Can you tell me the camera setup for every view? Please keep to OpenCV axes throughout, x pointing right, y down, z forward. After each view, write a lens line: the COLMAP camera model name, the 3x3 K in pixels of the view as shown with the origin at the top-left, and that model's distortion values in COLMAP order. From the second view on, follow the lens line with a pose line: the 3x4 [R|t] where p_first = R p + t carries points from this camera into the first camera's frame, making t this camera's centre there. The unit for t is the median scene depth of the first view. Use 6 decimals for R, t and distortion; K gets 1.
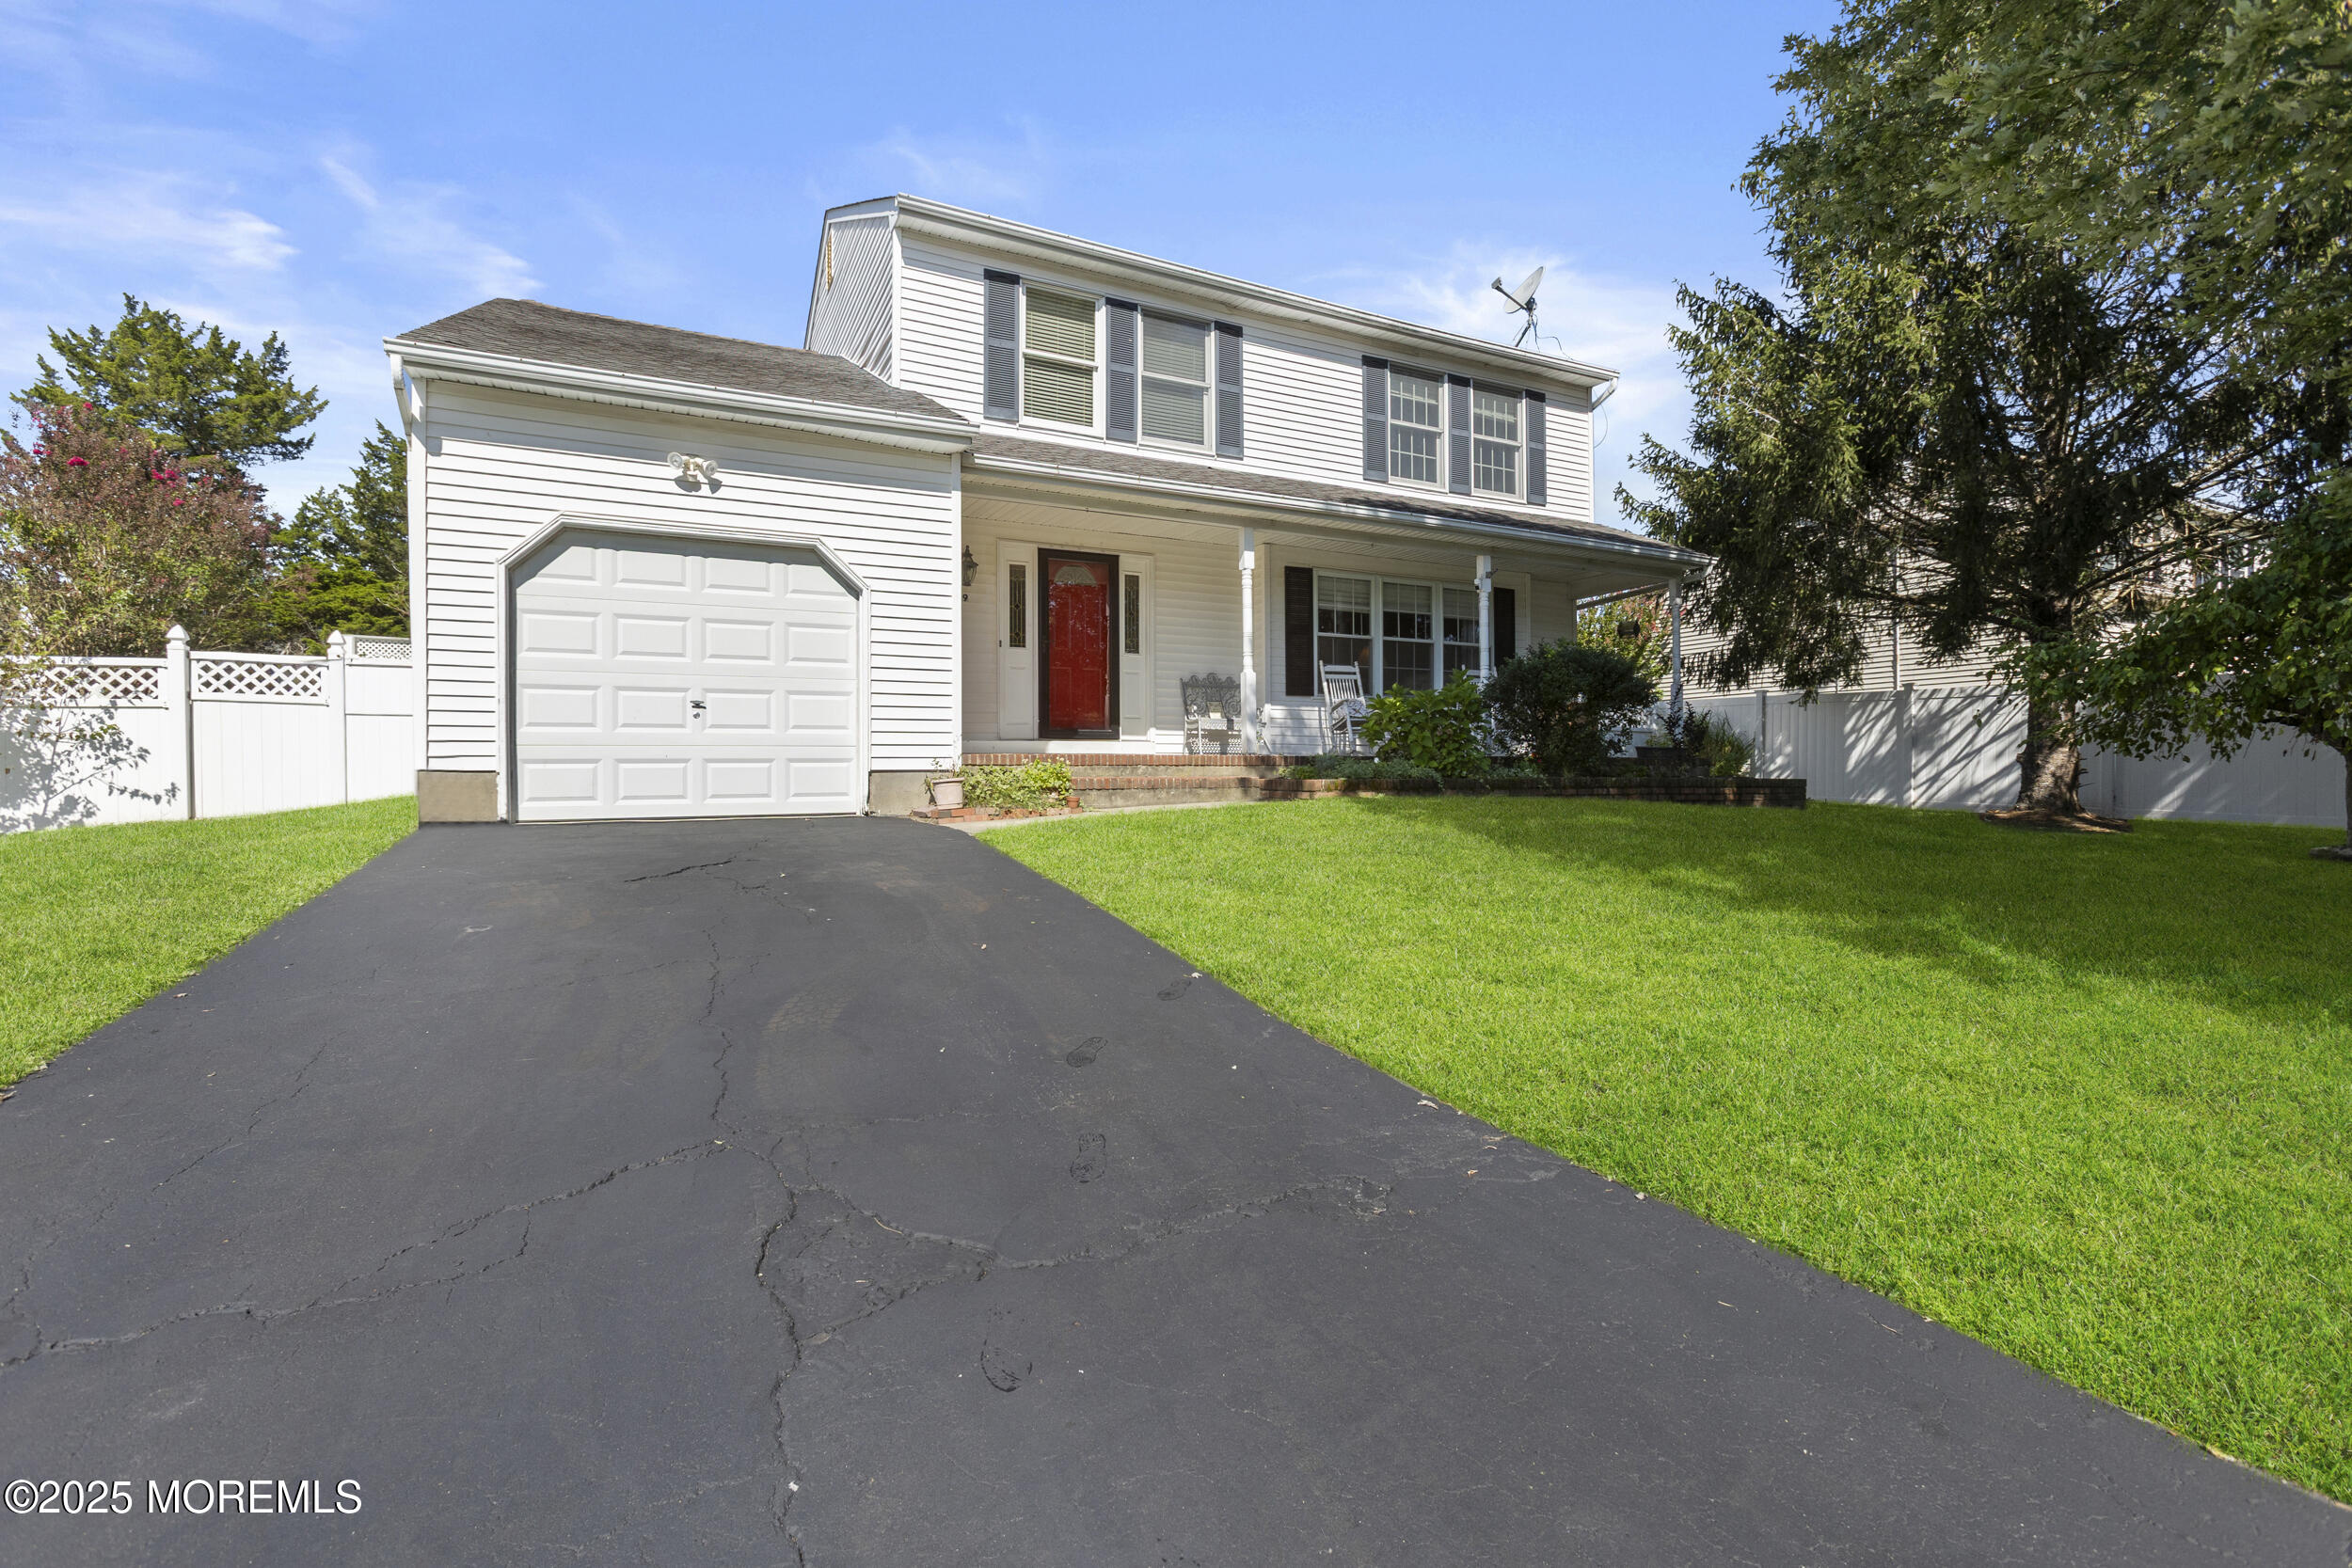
lens RADIAL K [[1043.7, 0, 1176.0], [0, 1043.7, 784.0], [0, 0, 1]] dist [-0.003586, 0.000152]
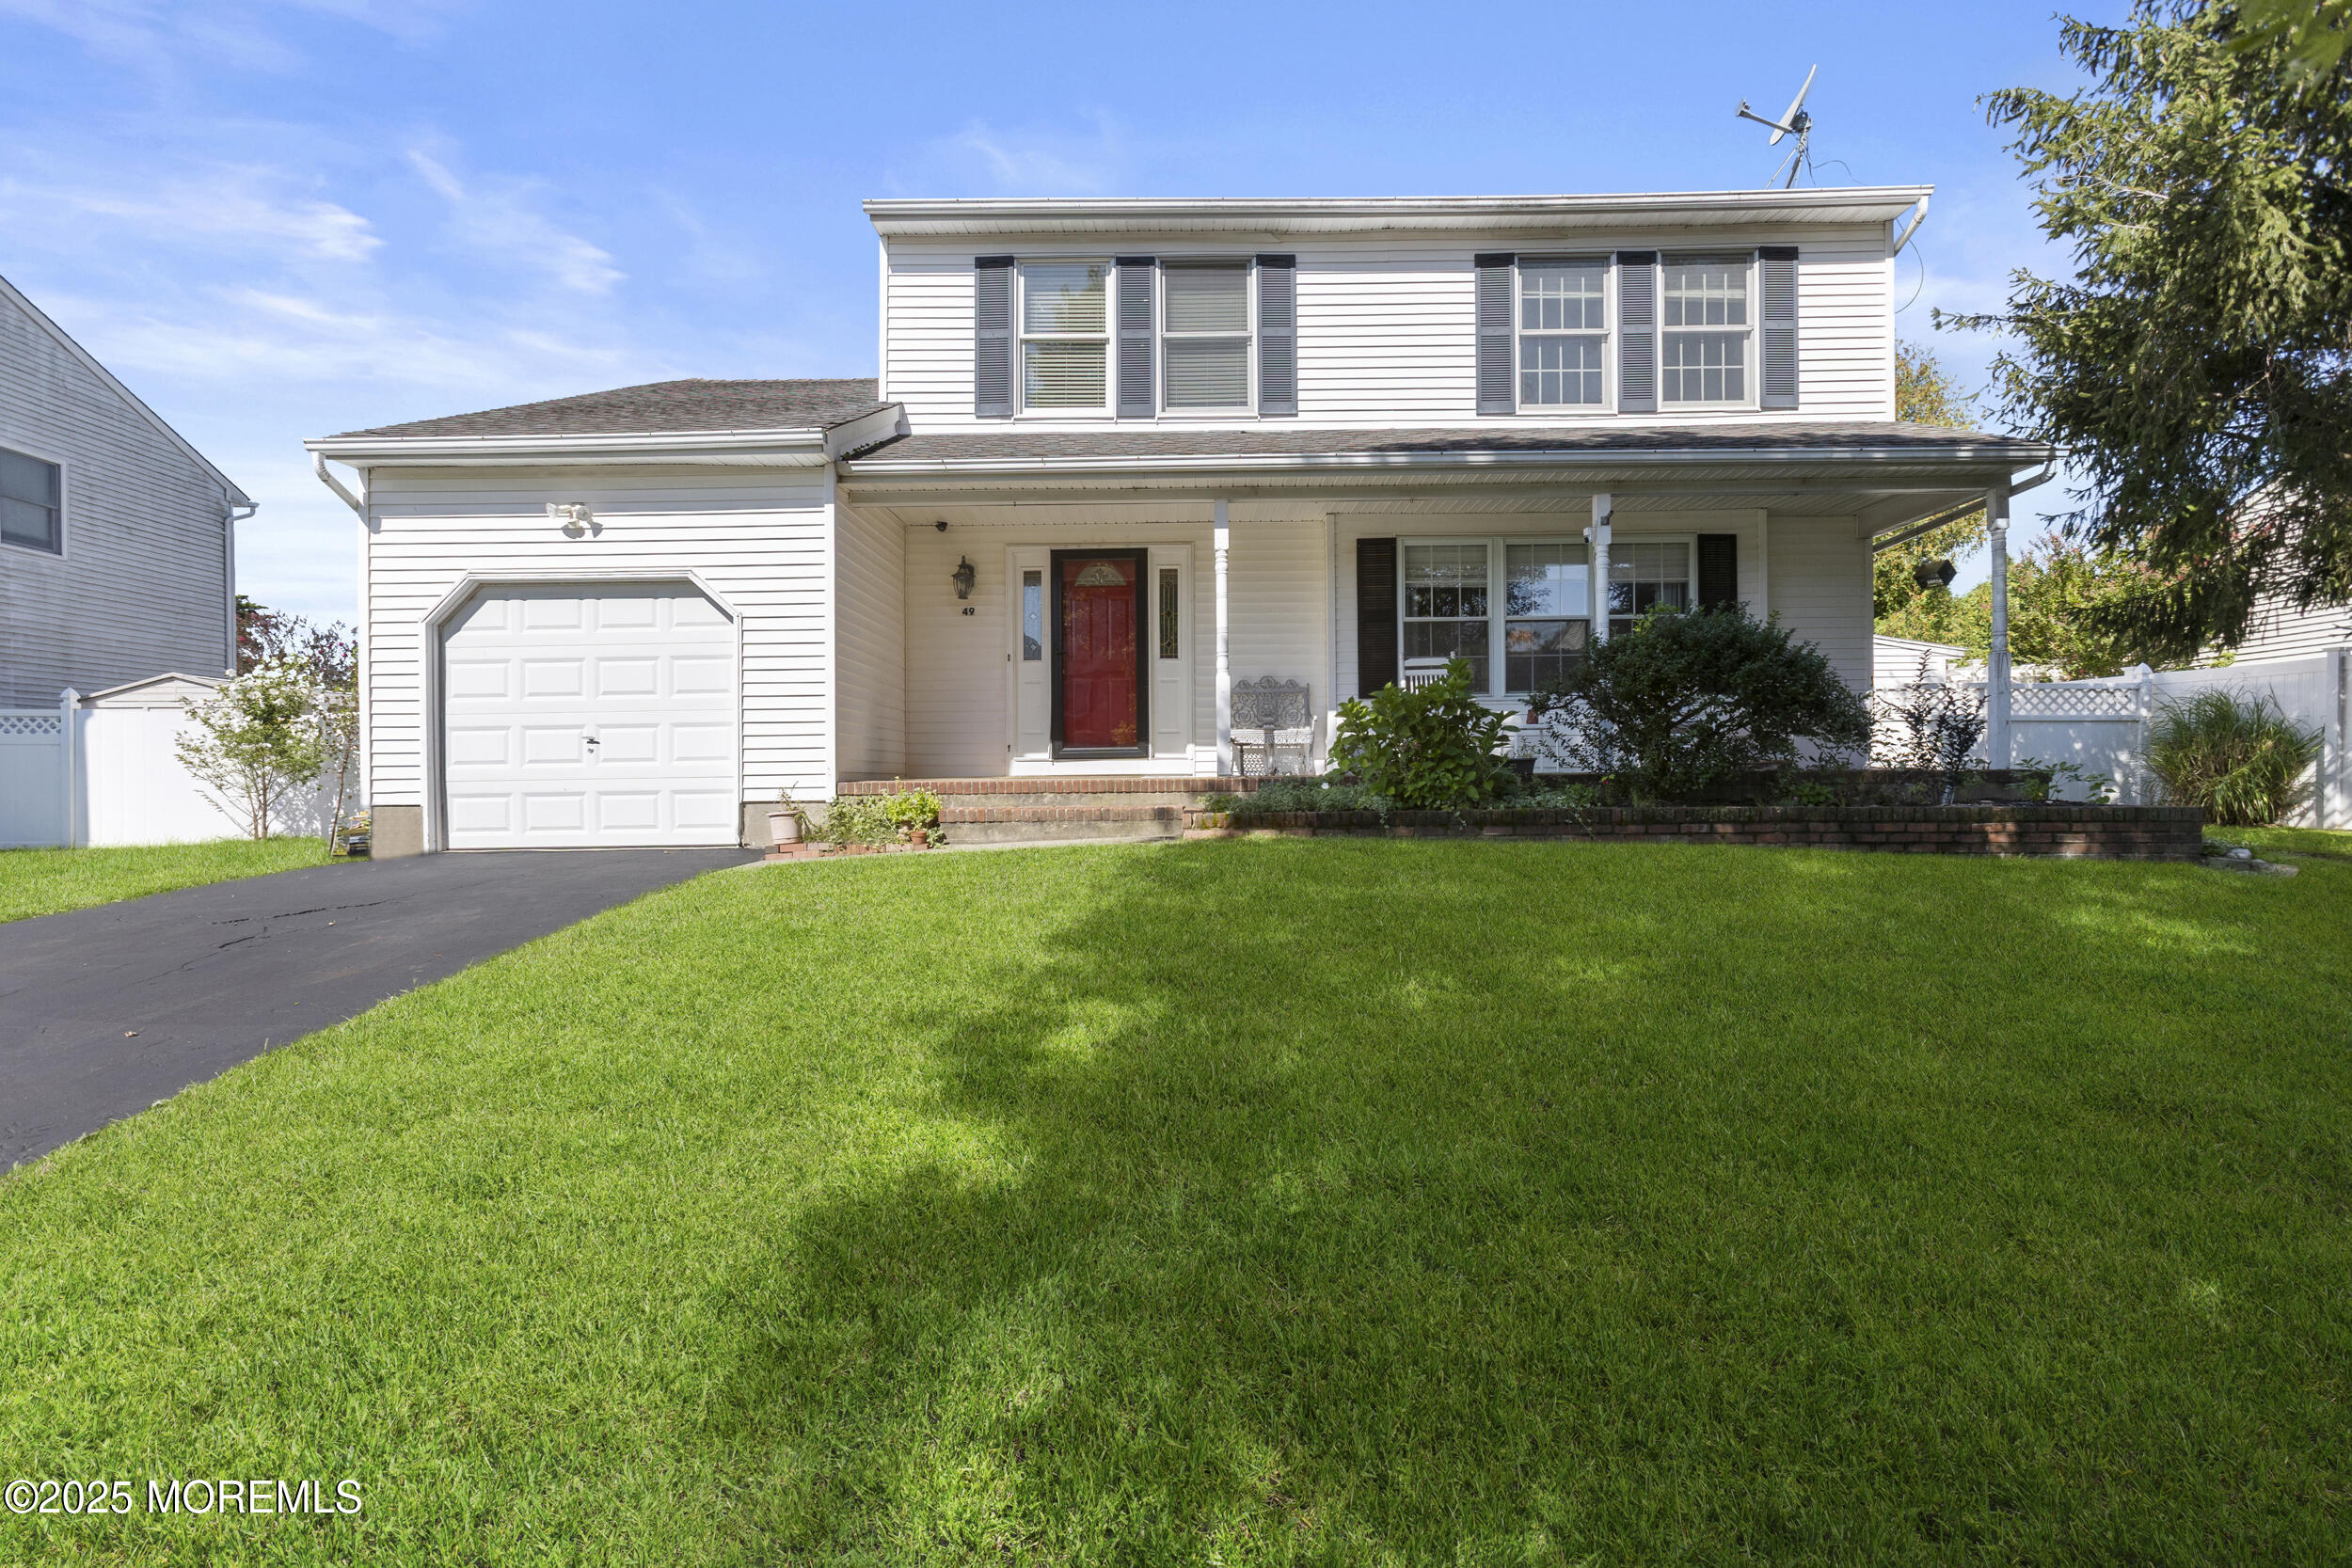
lens RADIAL K [[1051.9, 0, 1182.6], [0, 1051.9, 790.7], [0, 0, 1]] dist [-0.009213, 0.012899]
pose [[0.889886, -0.000805, -0.456183, 0.380755], [0.003836, 0.999976, 0.005719, -0.020042], [0.456168, -0.006839, 0.889868, 0.227310]]
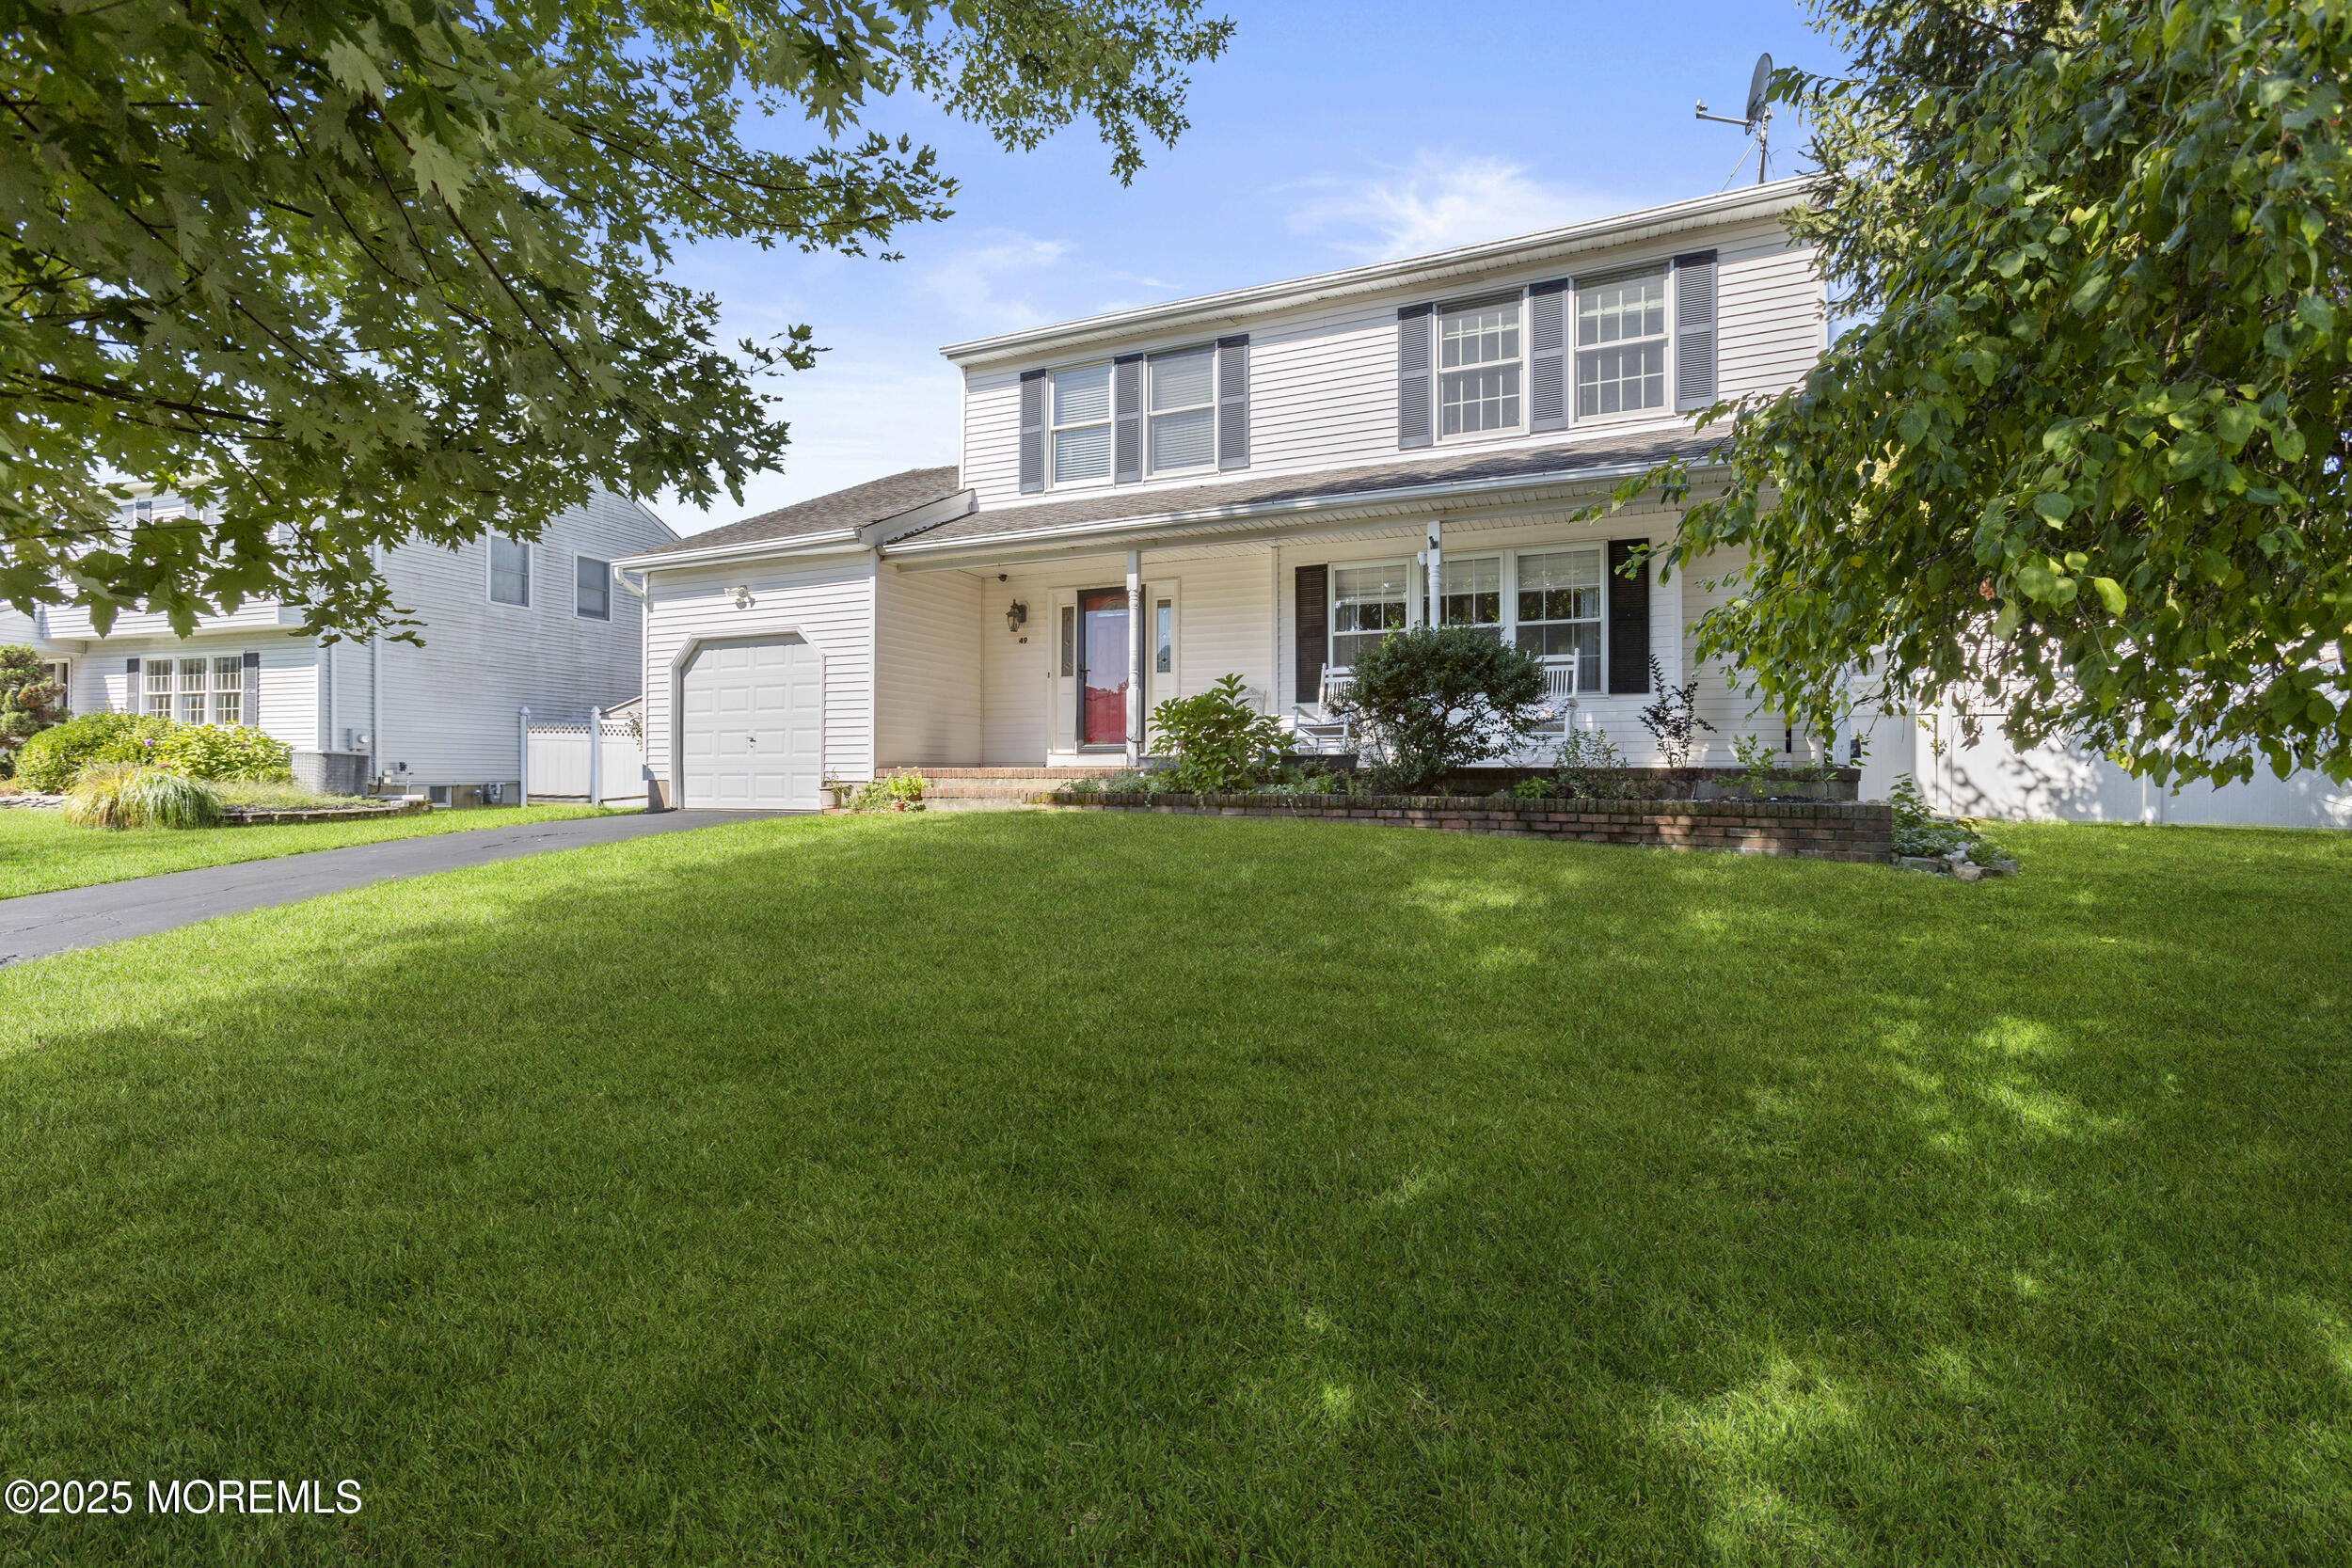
lens RADIAL K [[1043.7, 0, 1176.0], [0, 1043.7, 784.0], [0, 0, 1]] dist [-0.003586, 0.000152]
pose [[0.632963, 0.012679, -0.774078, 0.830225], [-0.009800, 0.999917, 0.008365, -0.018661], [0.774120, 0.002291, 0.633034, 0.335565]]
